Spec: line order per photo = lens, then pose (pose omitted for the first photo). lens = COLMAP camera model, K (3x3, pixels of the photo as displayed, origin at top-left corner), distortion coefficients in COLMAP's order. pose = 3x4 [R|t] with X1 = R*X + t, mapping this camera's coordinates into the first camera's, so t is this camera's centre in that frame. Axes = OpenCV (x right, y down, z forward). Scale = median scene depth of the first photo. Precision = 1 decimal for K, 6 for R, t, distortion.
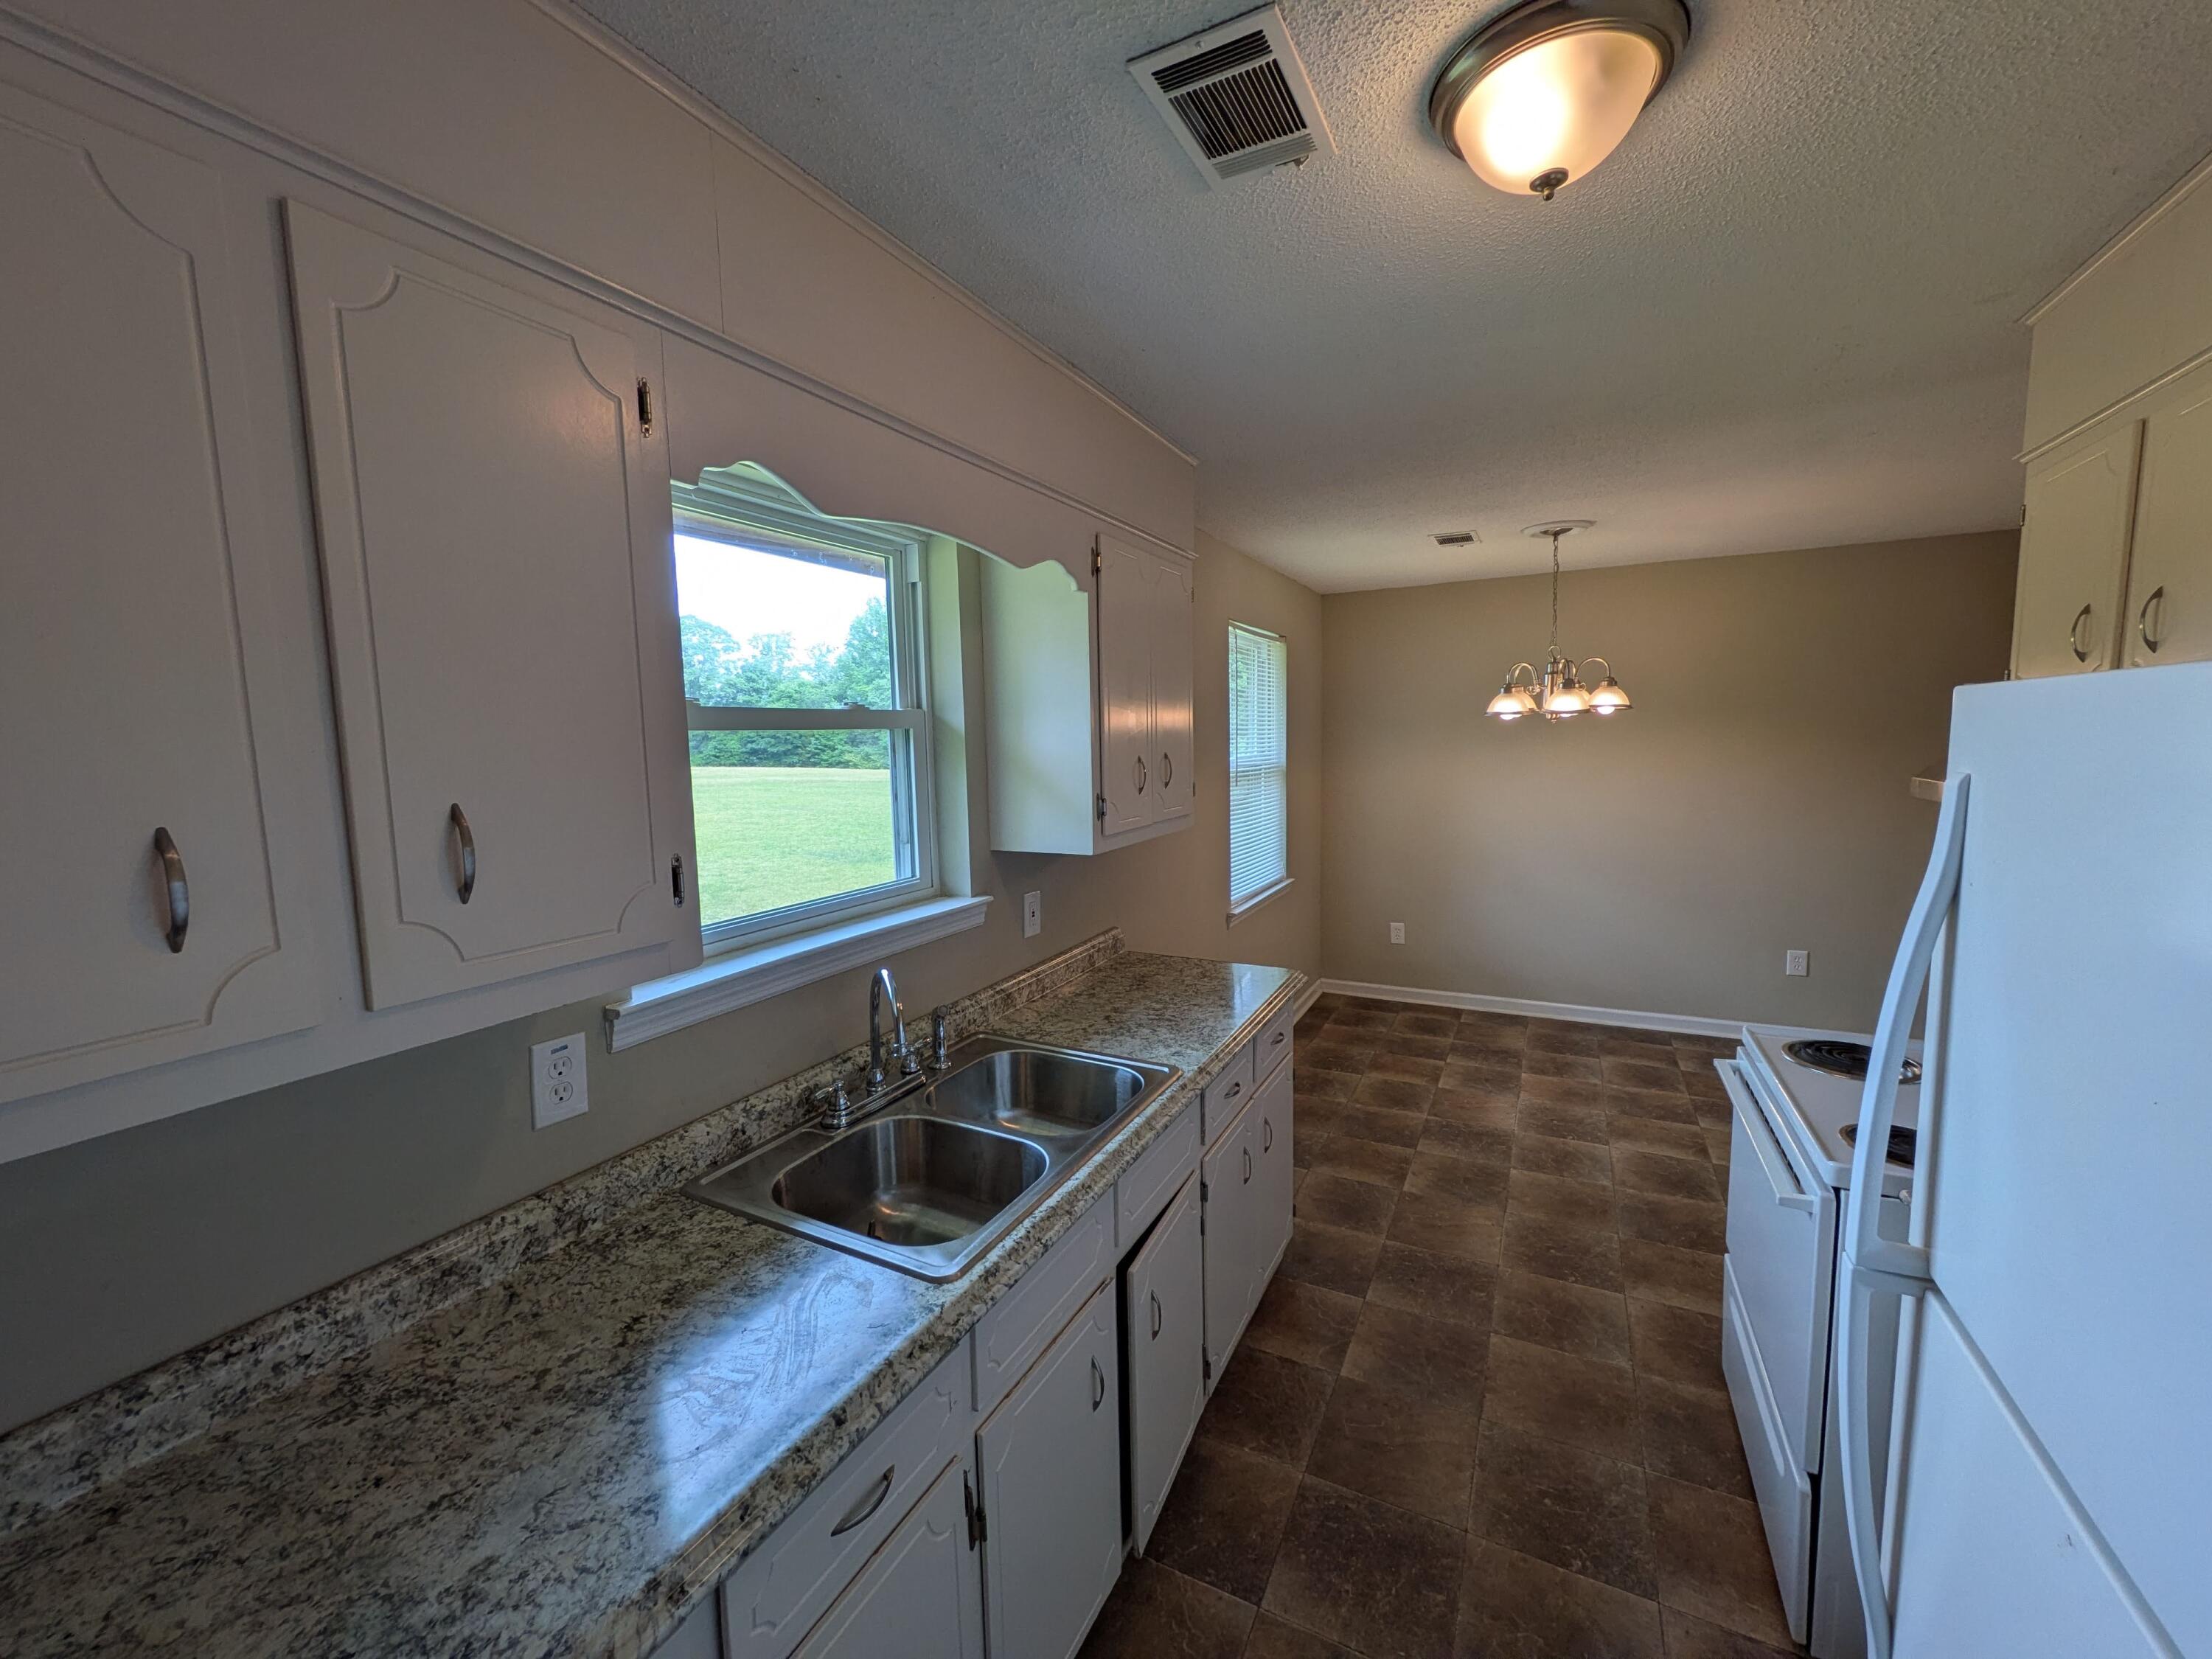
lens RADIAL K [[875.4, 0, 1106.2], [0, 875.4, 828.3], [0, 0, 1]] dist [-0.003679, 0.001319]
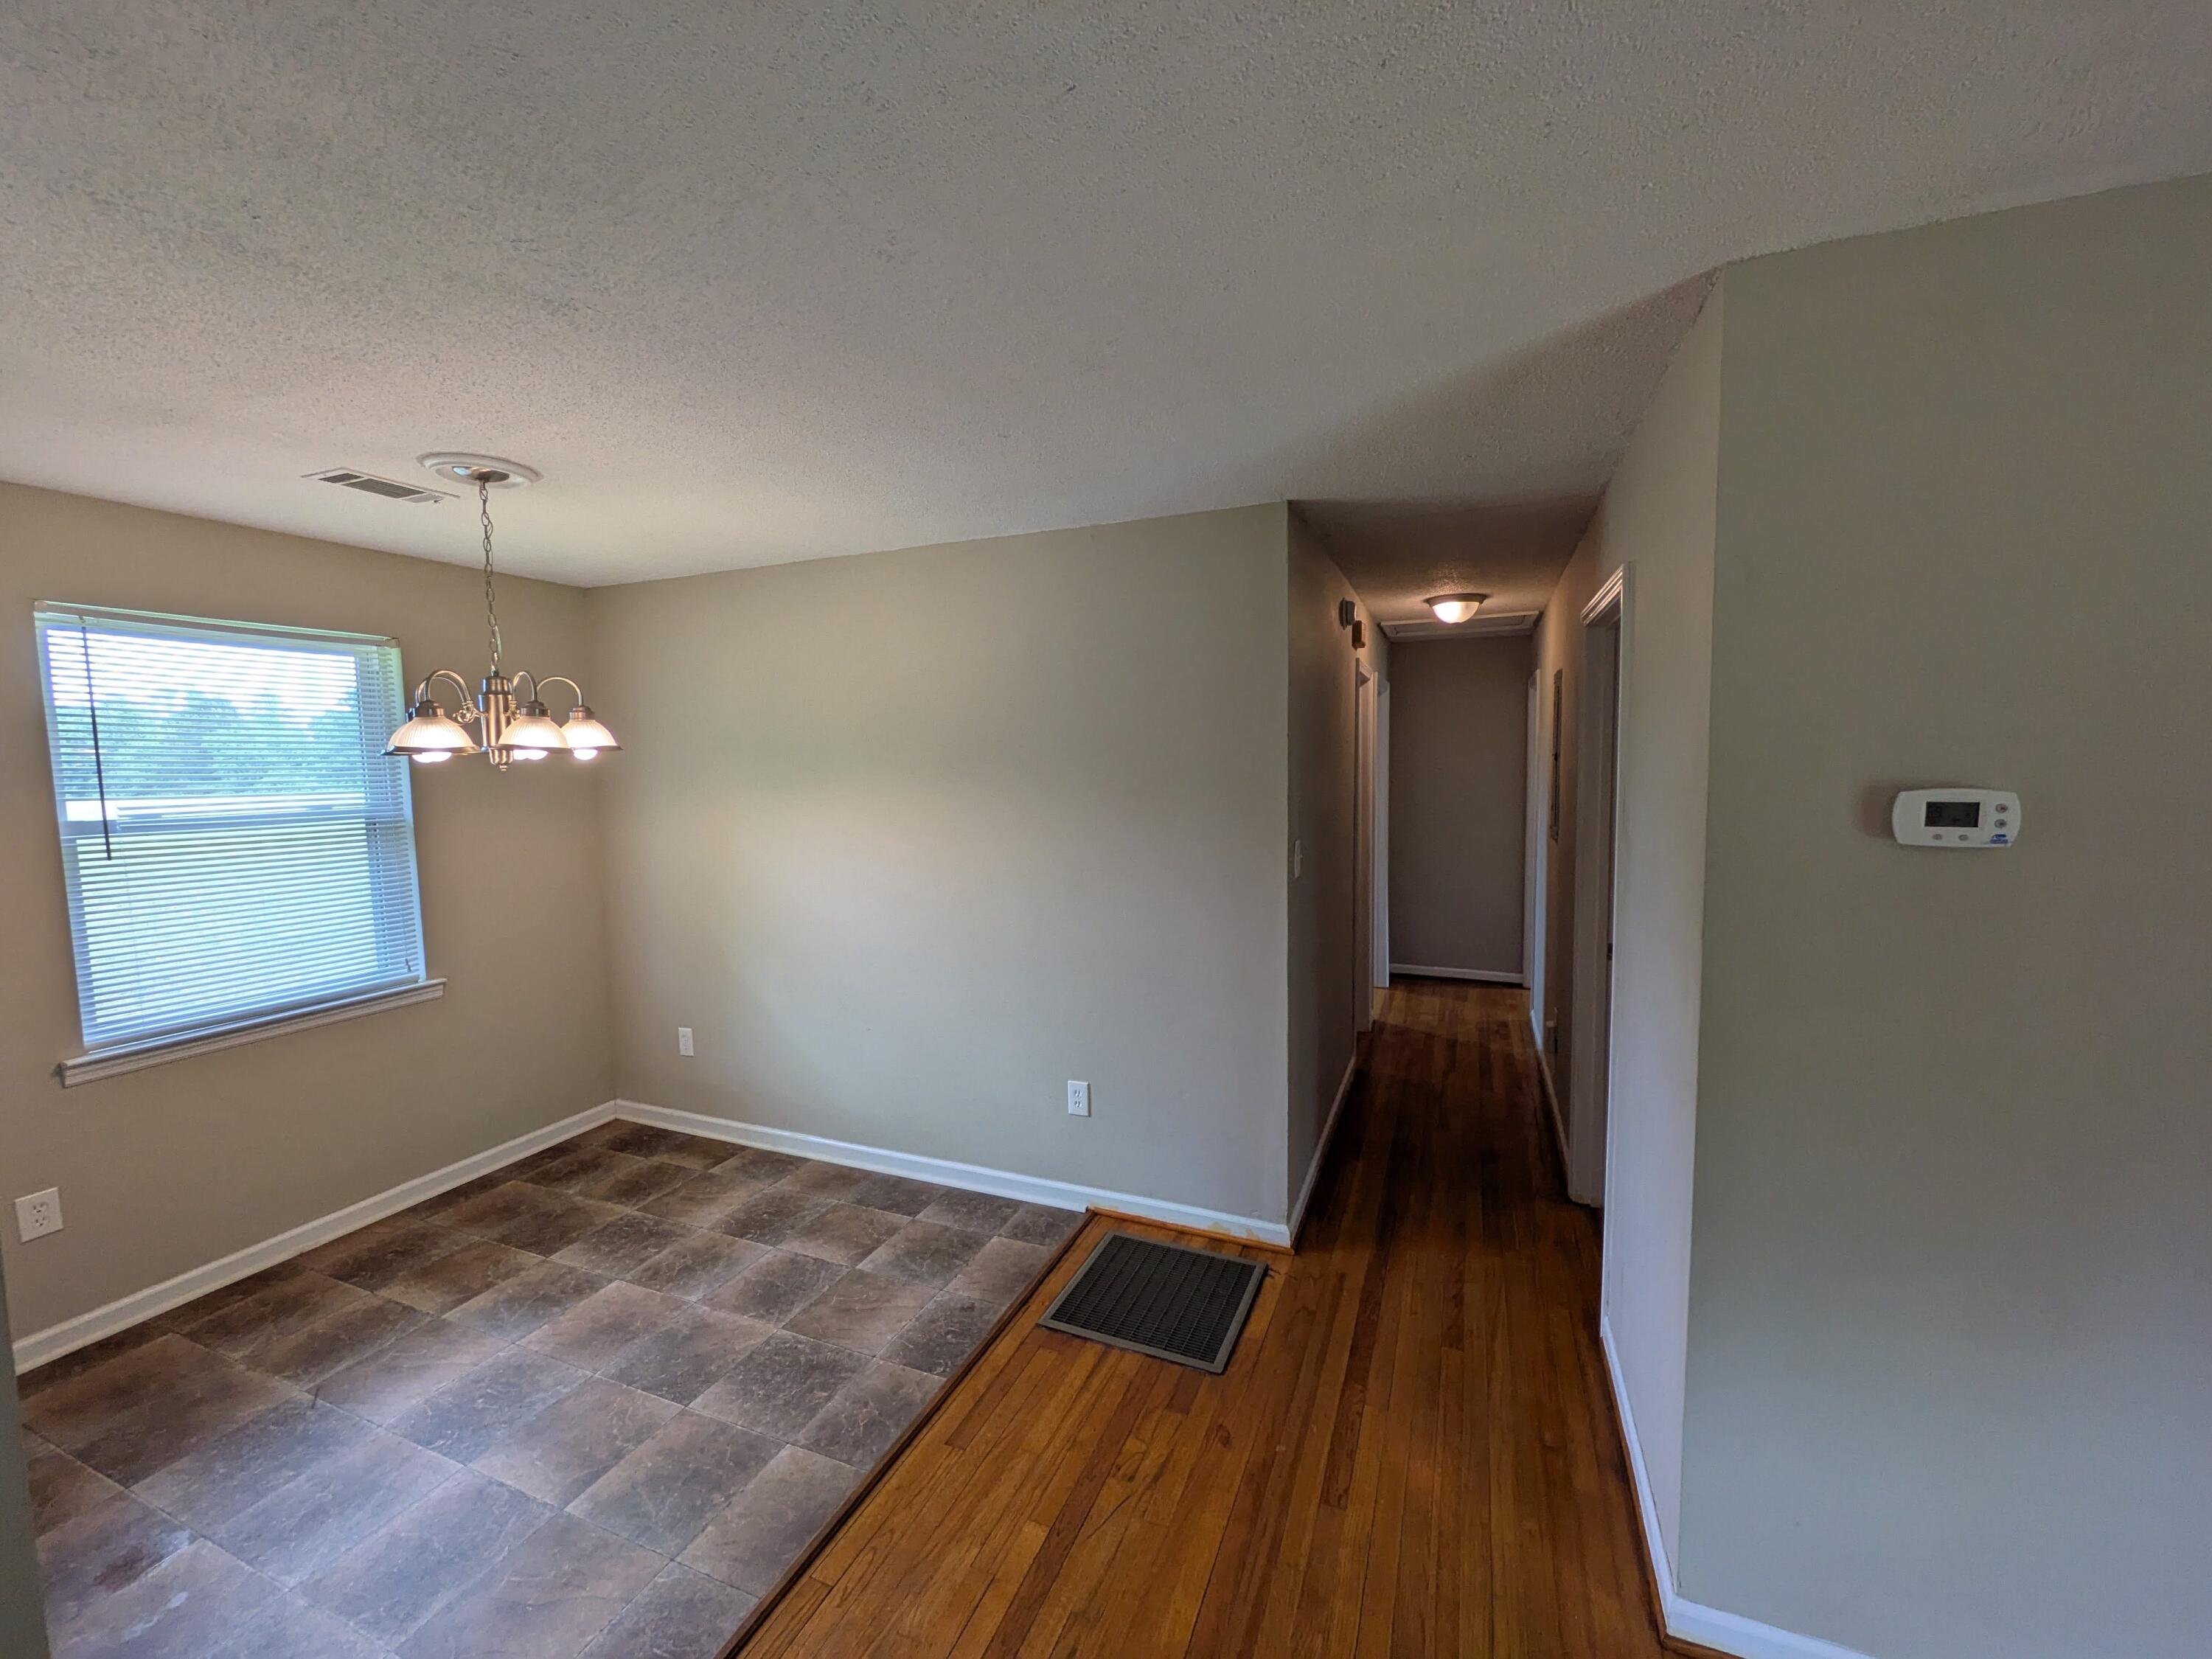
lens RADIAL K [[875.4, 0, 1109.4], [0, 875.4, 828.6], [0, 0, 1]] dist [-0.003679, 0.001319]
pose [[0.995899, 0.005693, 0.090291, 0.870083], [-0.003337, 0.999651, -0.026215, -0.061248], [-0.090409, 0.025806, 0.995570, 0.304573]]
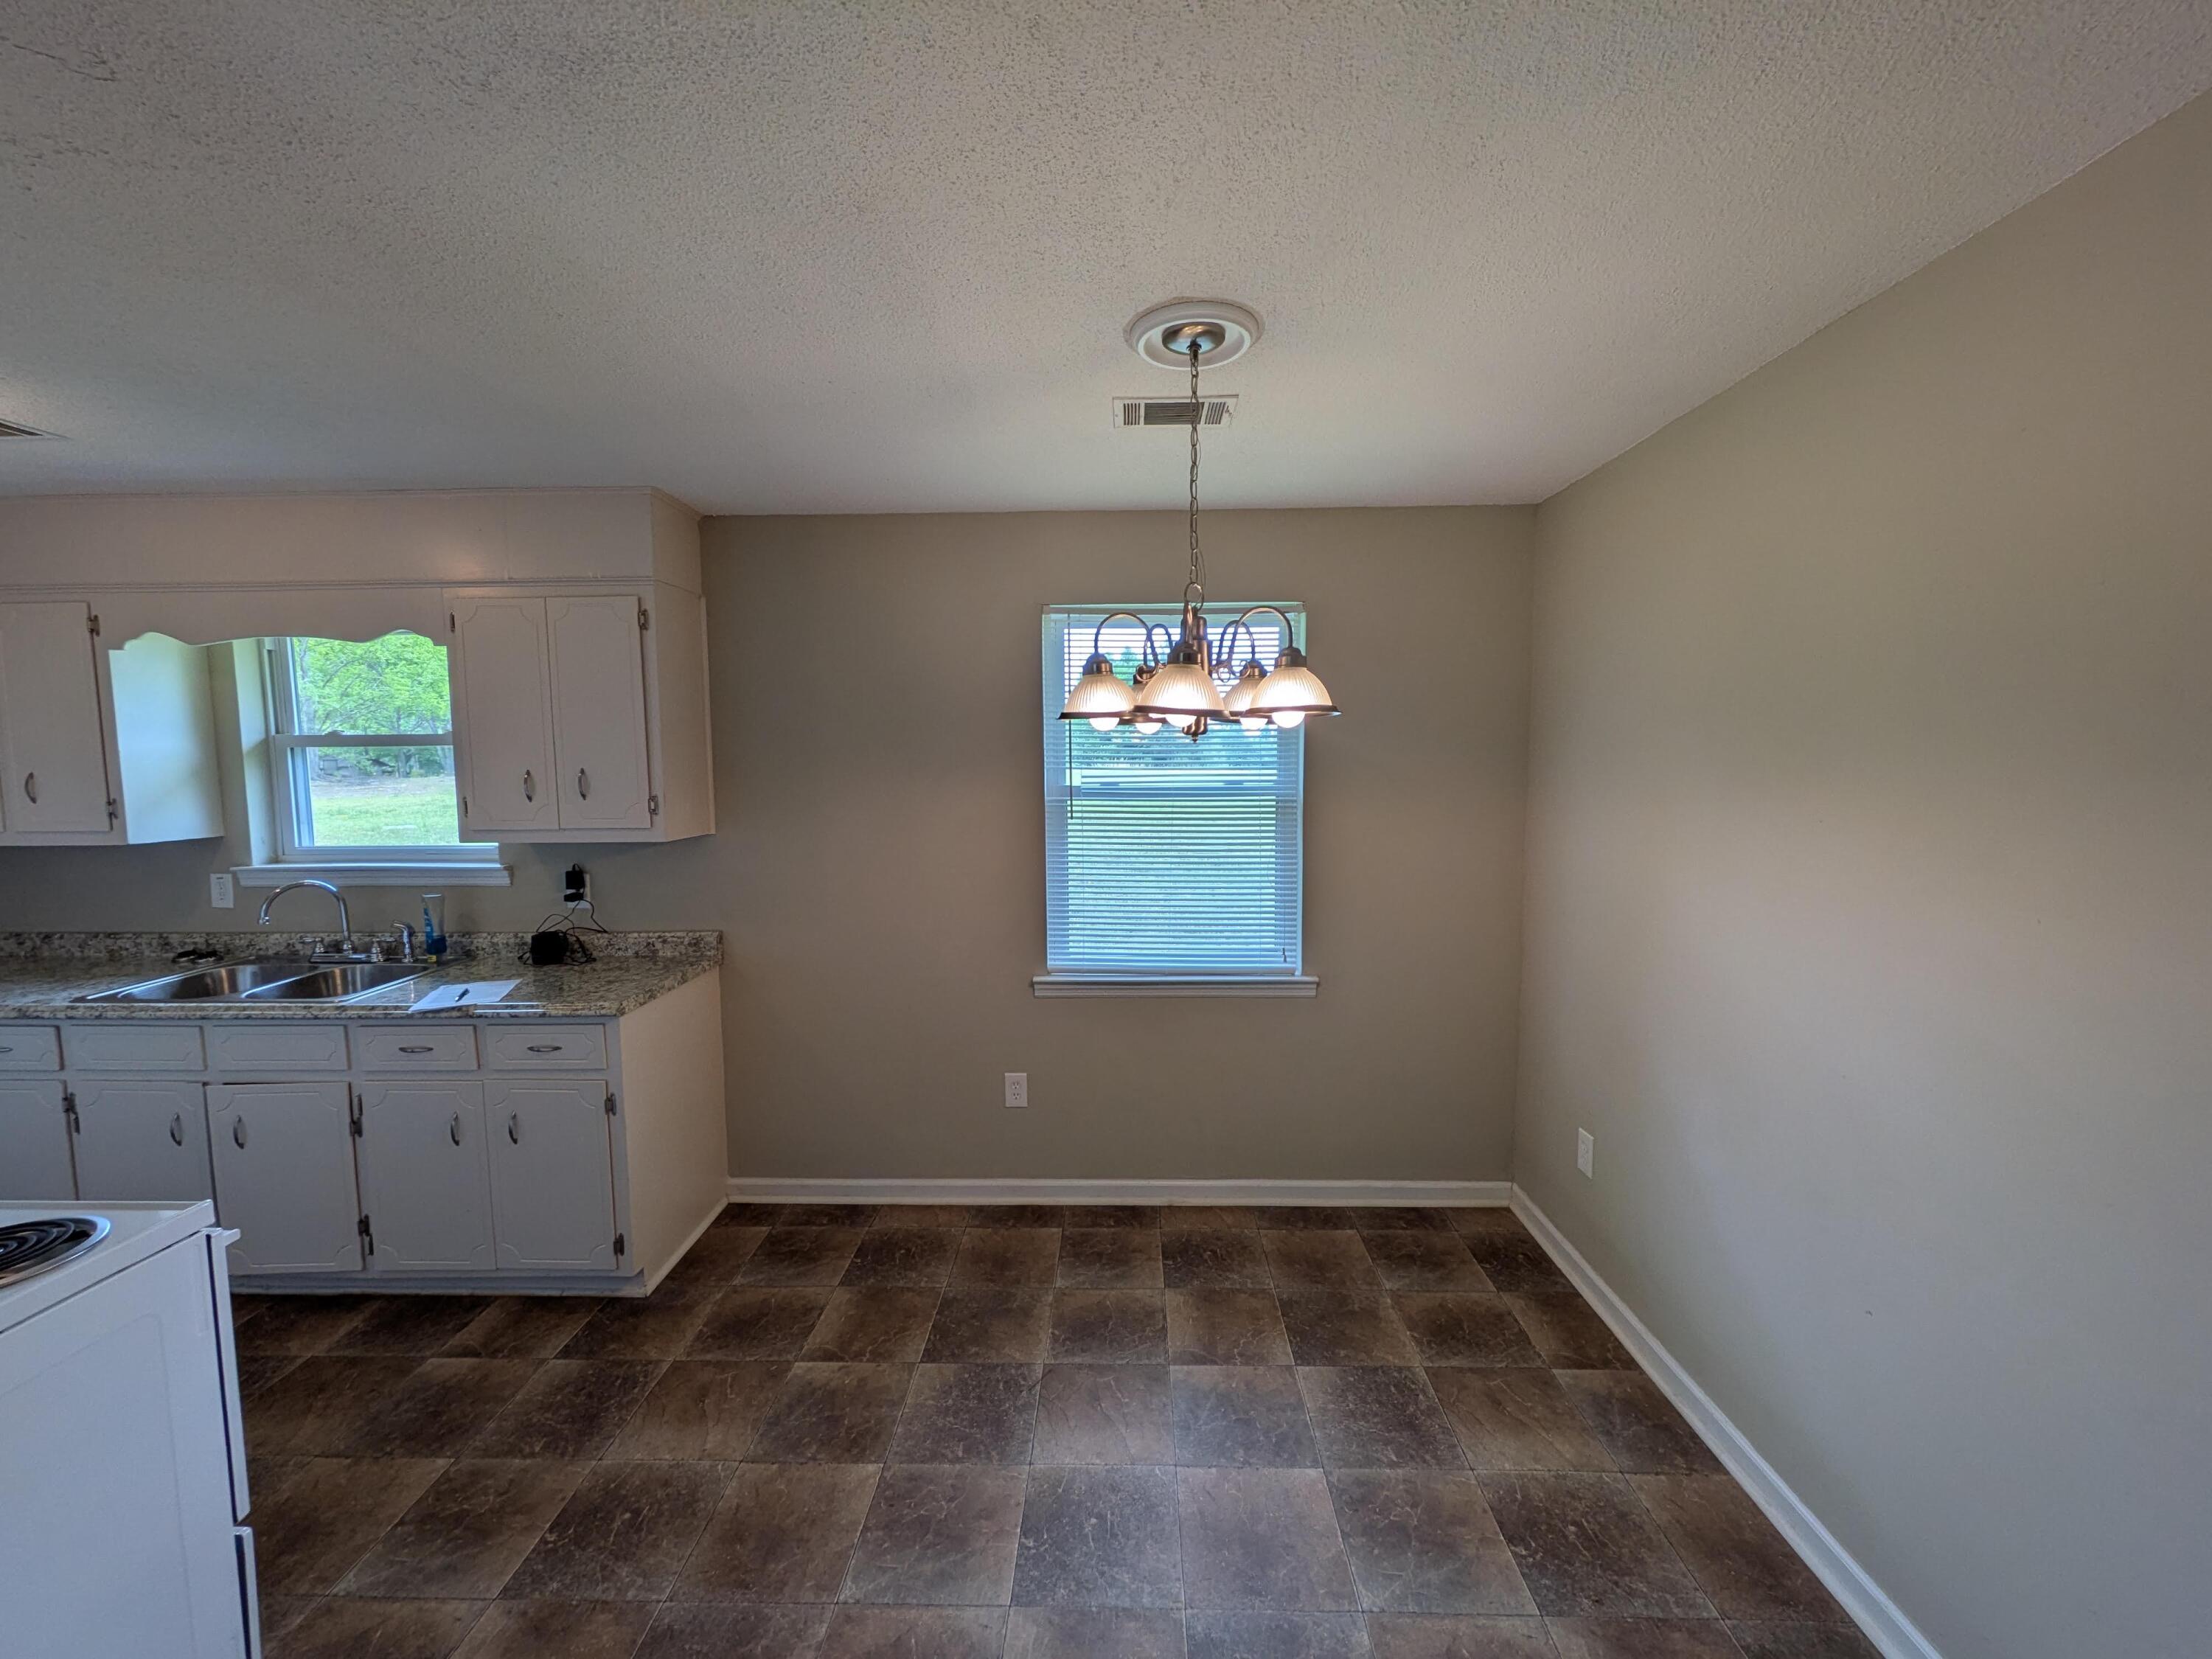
lens RADIAL K [[875.4, 0, 1111.5], [0, 875.4, 825.7], [0, 0, 1]] dist [-0.003679, 0.001319]
pose [[0.441591, 0.095697, -0.892099, 0.896999], [-0.100783, 0.993293, 0.056664, -0.095284], [0.891538, 0.064886, 0.448274, 0.722051]]
